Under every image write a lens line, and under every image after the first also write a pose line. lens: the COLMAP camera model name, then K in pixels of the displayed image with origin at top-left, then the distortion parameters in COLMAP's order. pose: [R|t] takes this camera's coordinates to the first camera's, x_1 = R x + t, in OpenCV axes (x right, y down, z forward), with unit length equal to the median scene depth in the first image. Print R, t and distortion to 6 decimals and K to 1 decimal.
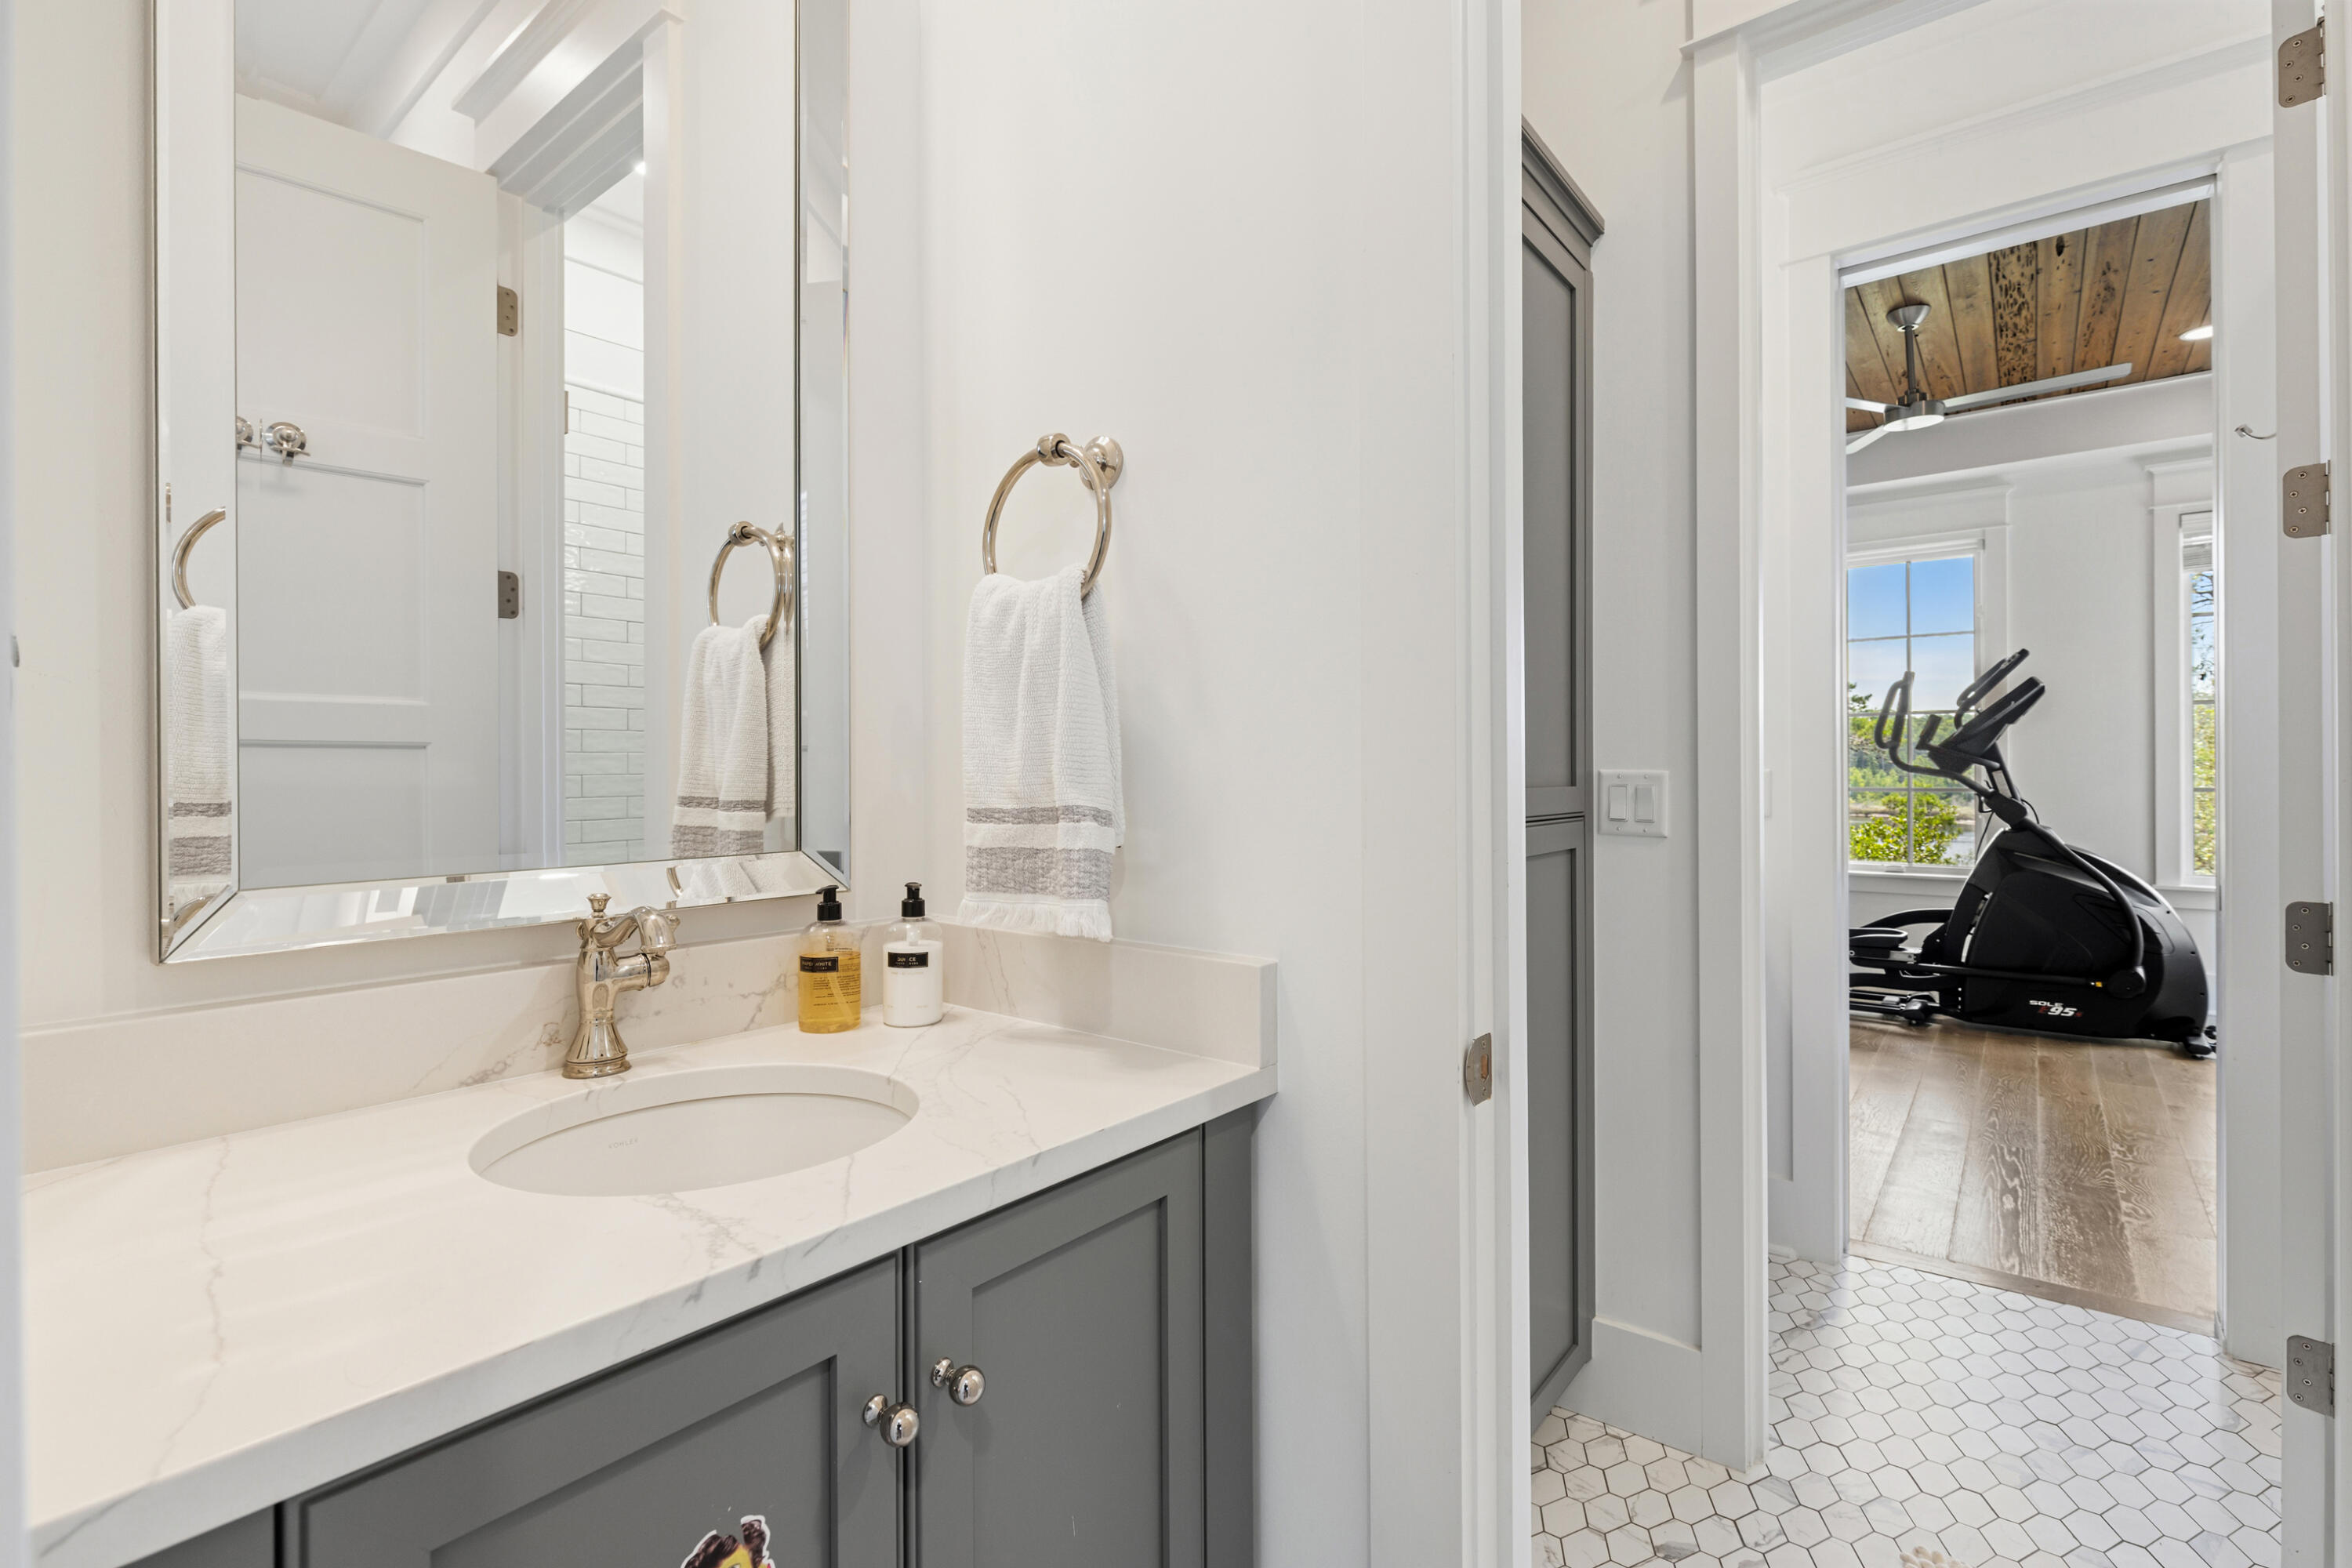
lens RADIAL K [[1075.0, 0, 1183.5], [0, 1075.0, 752.3], [0, 0, 1]] dist [0.003419, 0.000056]
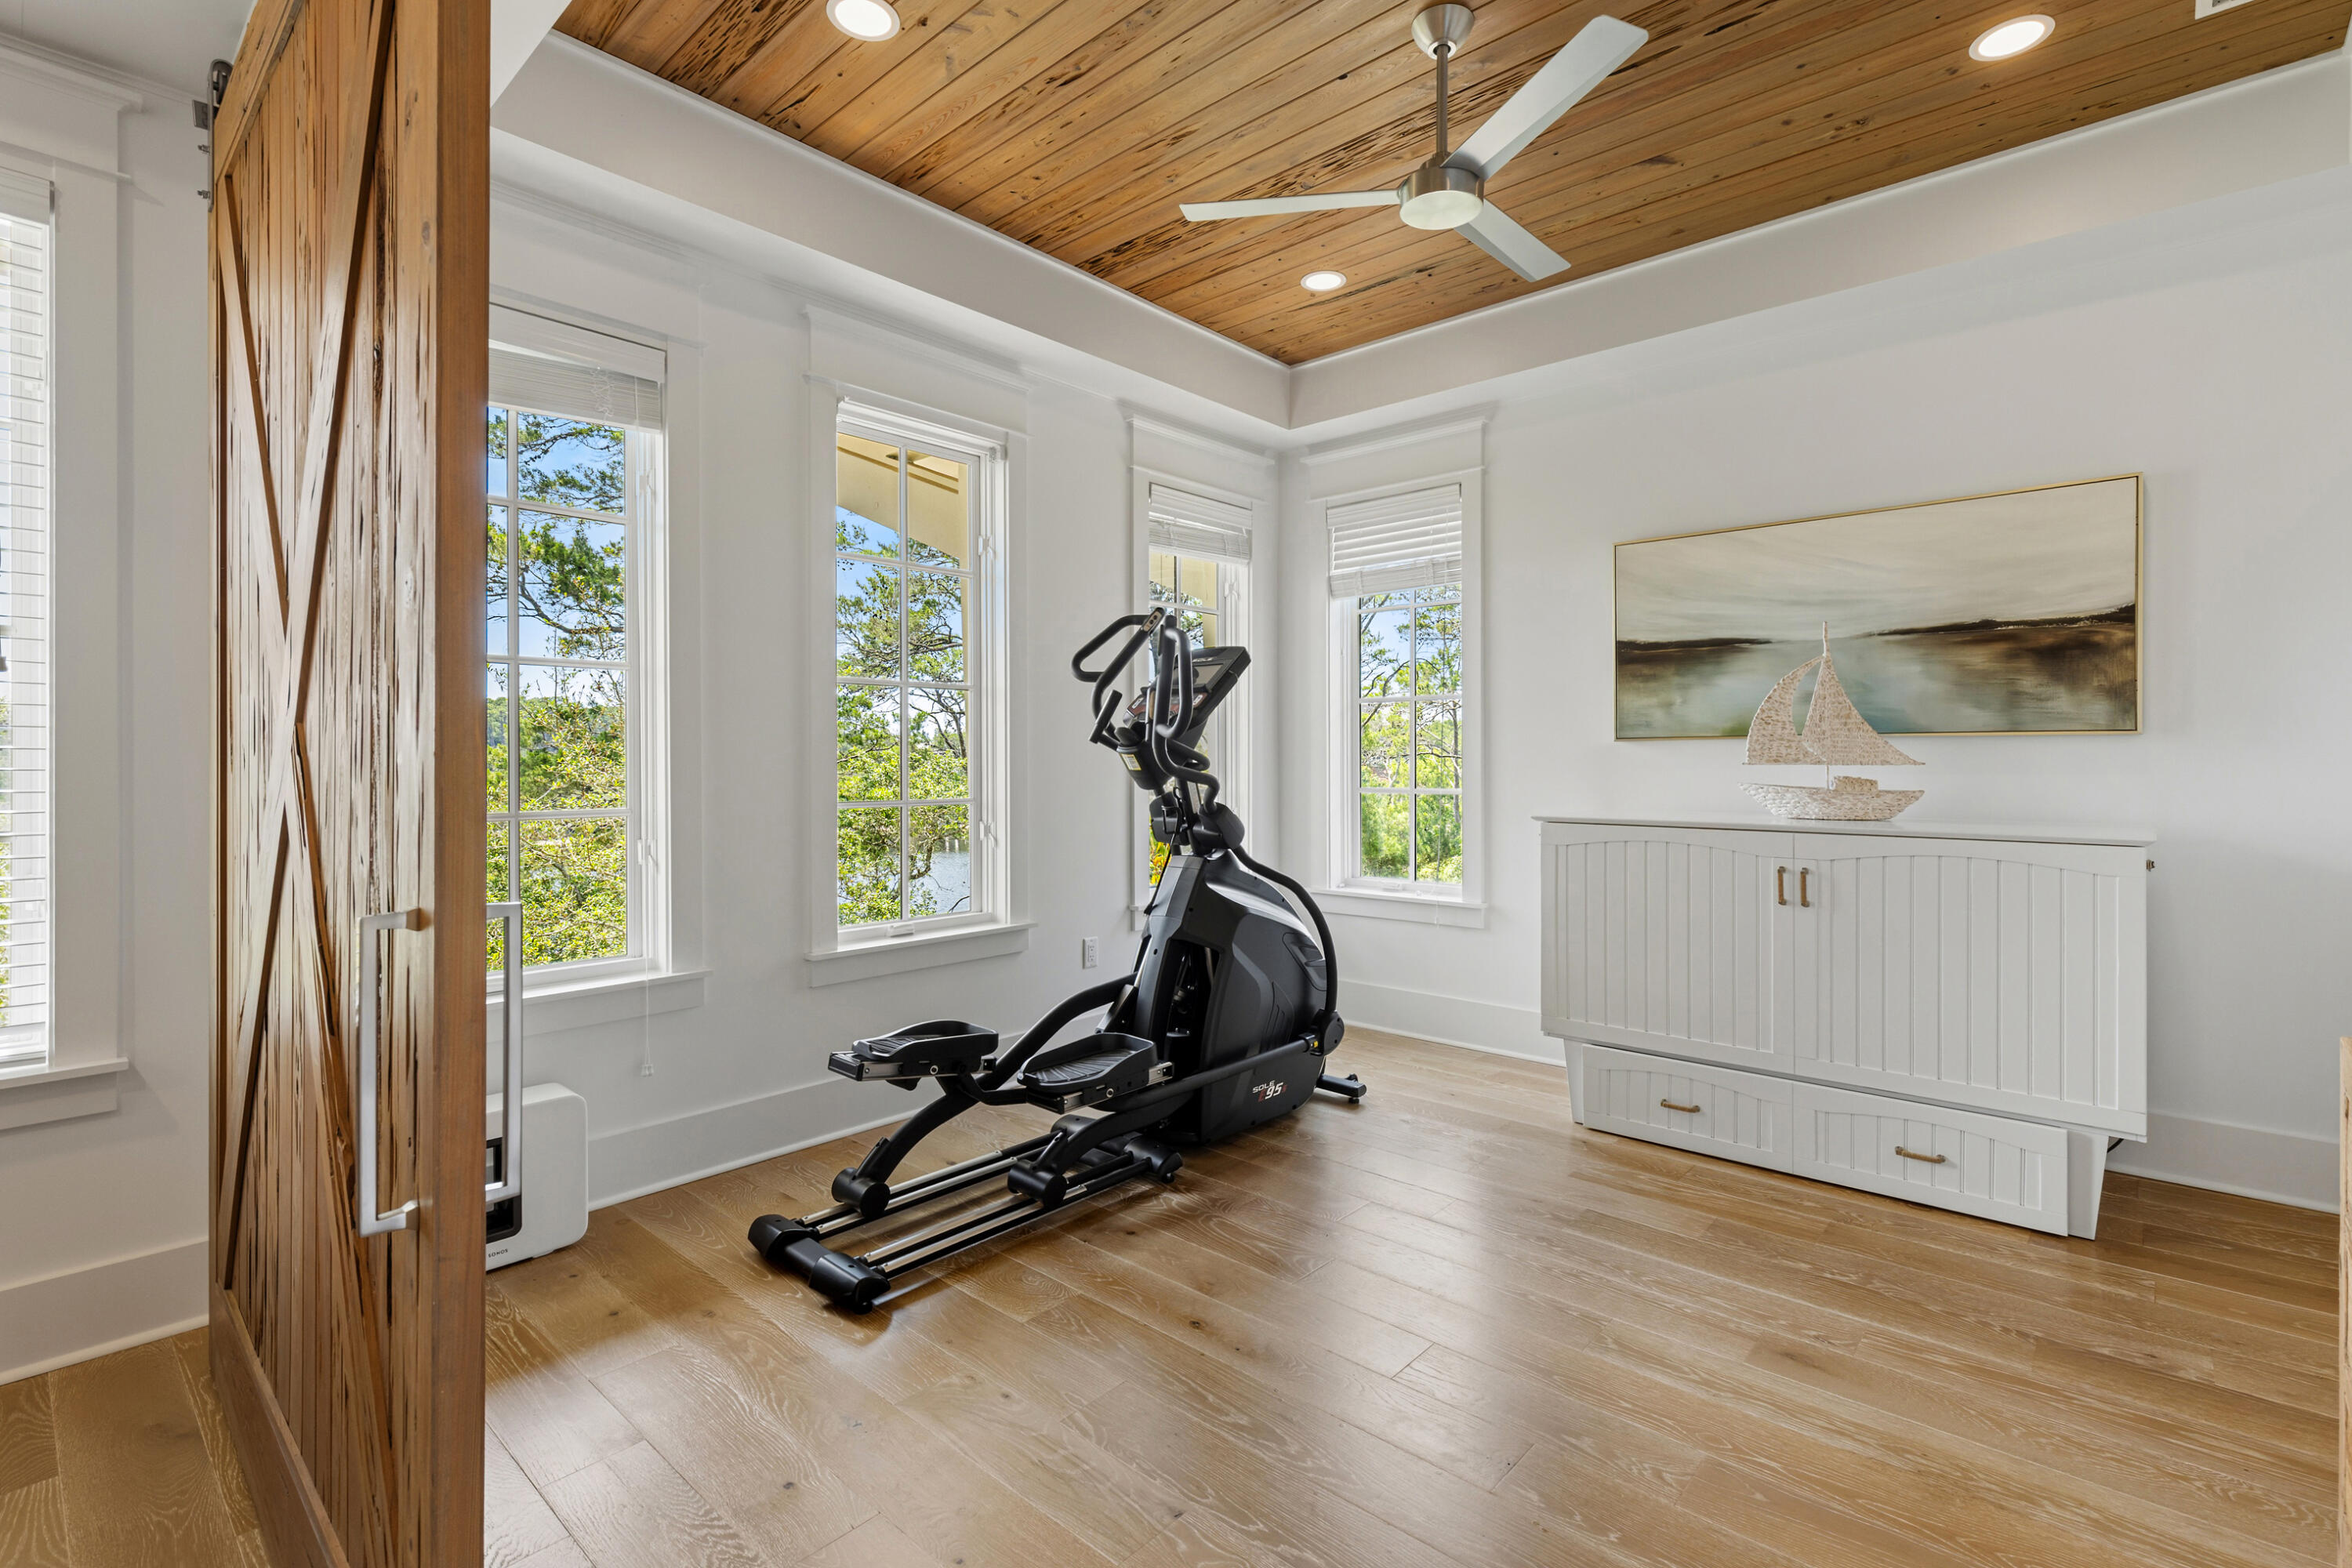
lens RADIAL K [[1075.0, 0, 1183.5], [0, 1075.0, 752.3], [0, 0, 1]] dist [0.003419, 0.000056]
pose [[0.061335, 0.004535, 0.998107, 0.050474], [-0.004523, 0.999981, -0.004266, 0.005116], [-0.998107, -0.004253, 0.061354, 0.973119]]
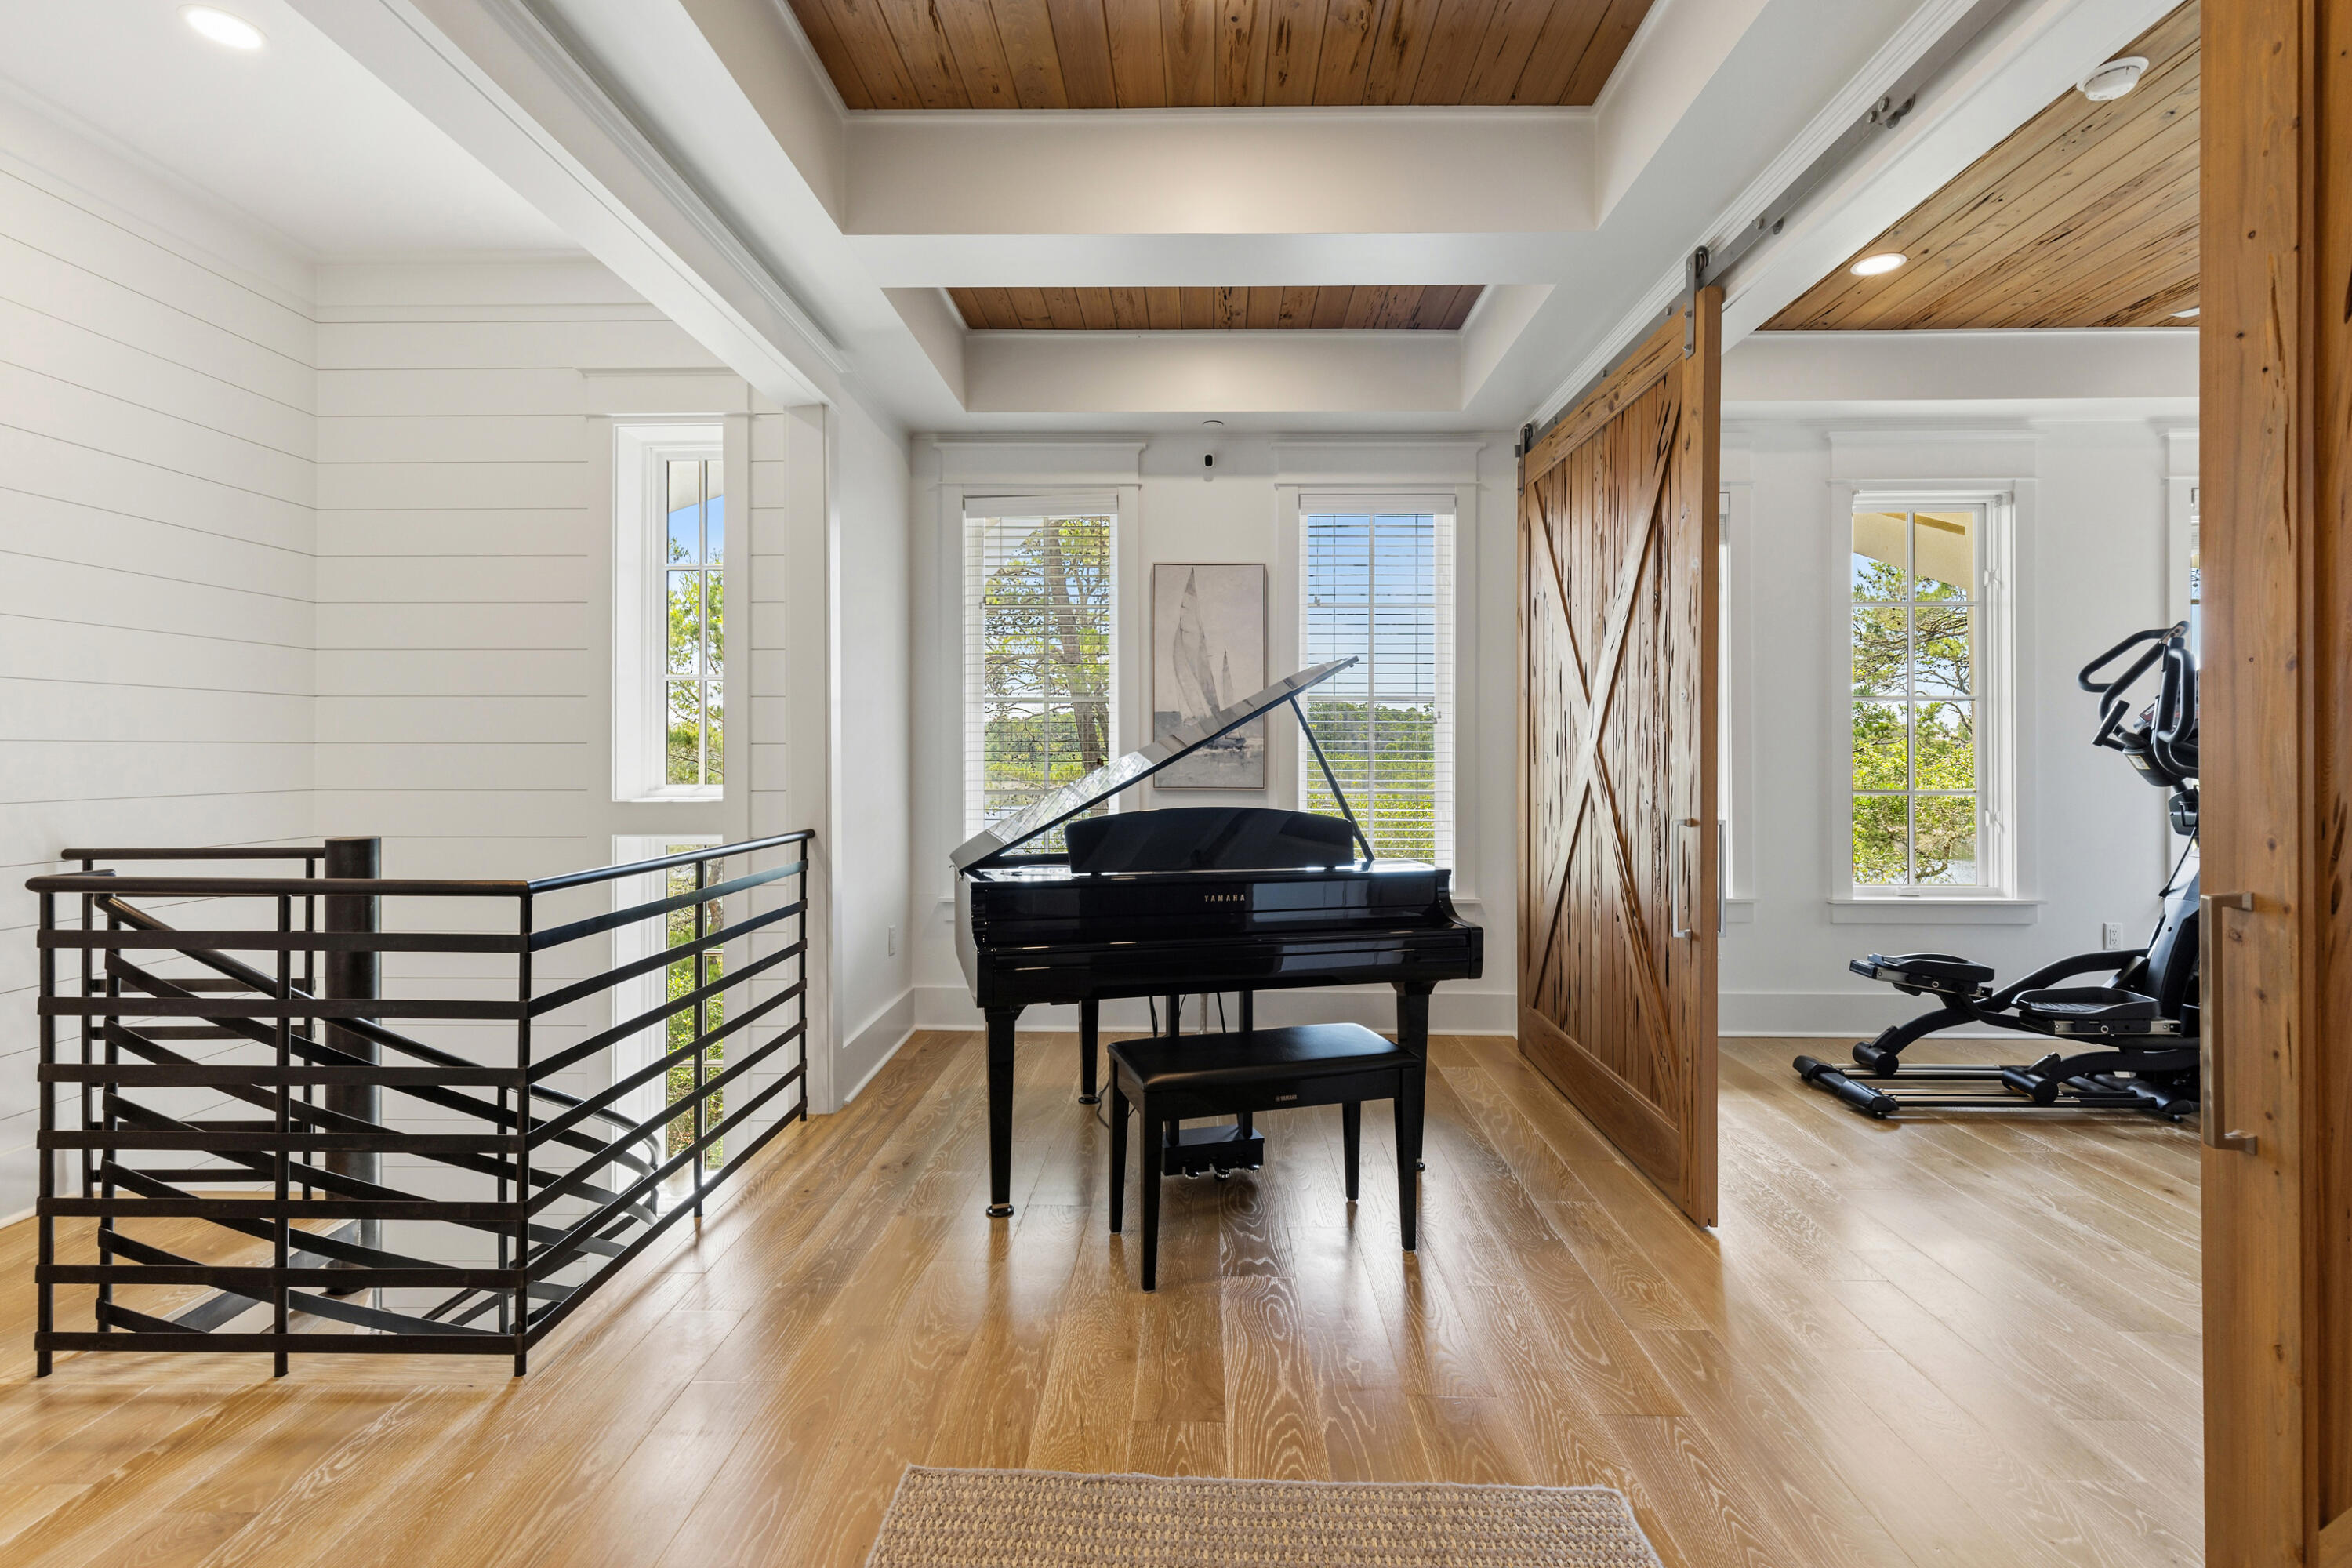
lens RADIAL K [[1075.0, 0, 1183.5], [0, 1075.0, 752.3], [0, 0, 1]] dist [0.003419, 0.000056]
pose [[0.791793, -0.002061, 0.610785, -0.318369], [-0.002291, 0.999977, 0.006344, -0.002274], [-0.610785, -0.006422, 0.791771, 0.847699]]
